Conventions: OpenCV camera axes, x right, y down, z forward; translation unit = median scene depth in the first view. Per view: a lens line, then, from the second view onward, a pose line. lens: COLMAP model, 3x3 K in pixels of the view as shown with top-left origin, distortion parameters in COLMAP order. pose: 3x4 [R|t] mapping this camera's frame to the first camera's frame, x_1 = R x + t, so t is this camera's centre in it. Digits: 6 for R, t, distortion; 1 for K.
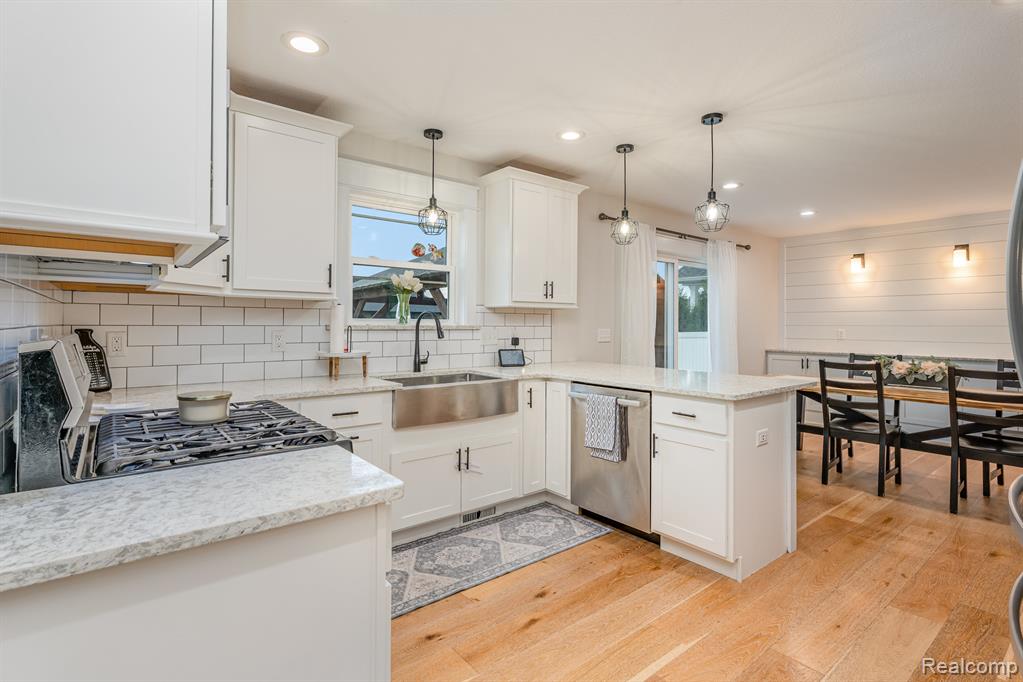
lens RADIAL K [[502.9, 0, 512.1], [0, 502.9, 326.3], [0, 0, 1]] dist [-0.000431, -0.000062]
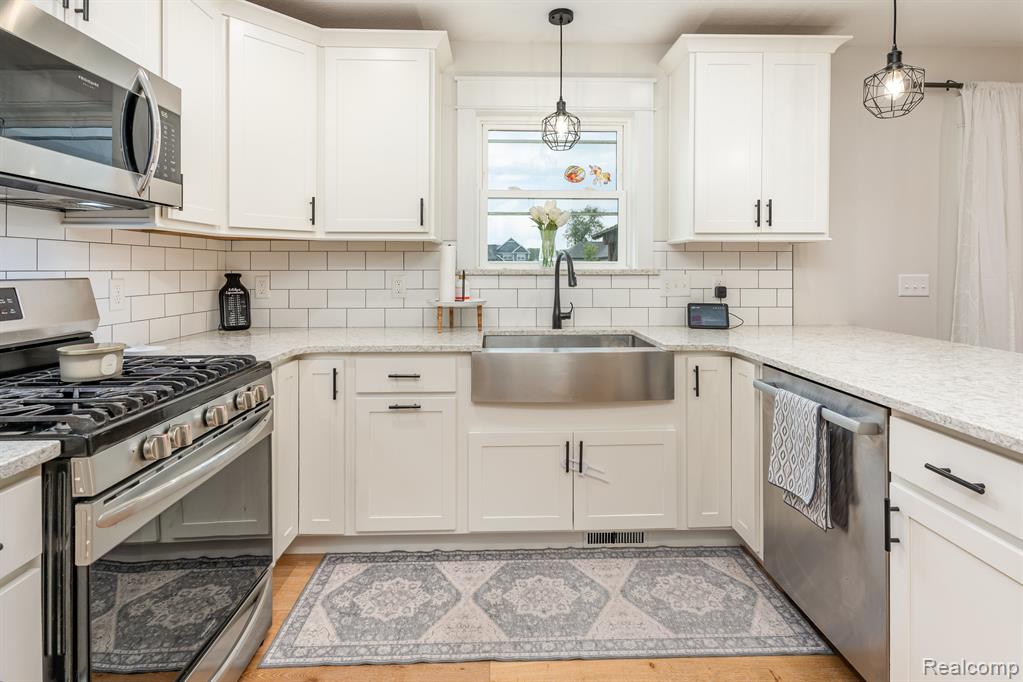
lens RADIAL K [[499.3, 0, 510.0], [0, 499.3, 272.9], [0, 0, 1]] dist [0.001601, 0.000574]
pose [[0.793617, -0.000211, -0.608418, 0.248738], [0.002247, 0.999994, 0.002584, 0.001763], [0.608414, -0.003418, 0.793612, 0.365362]]
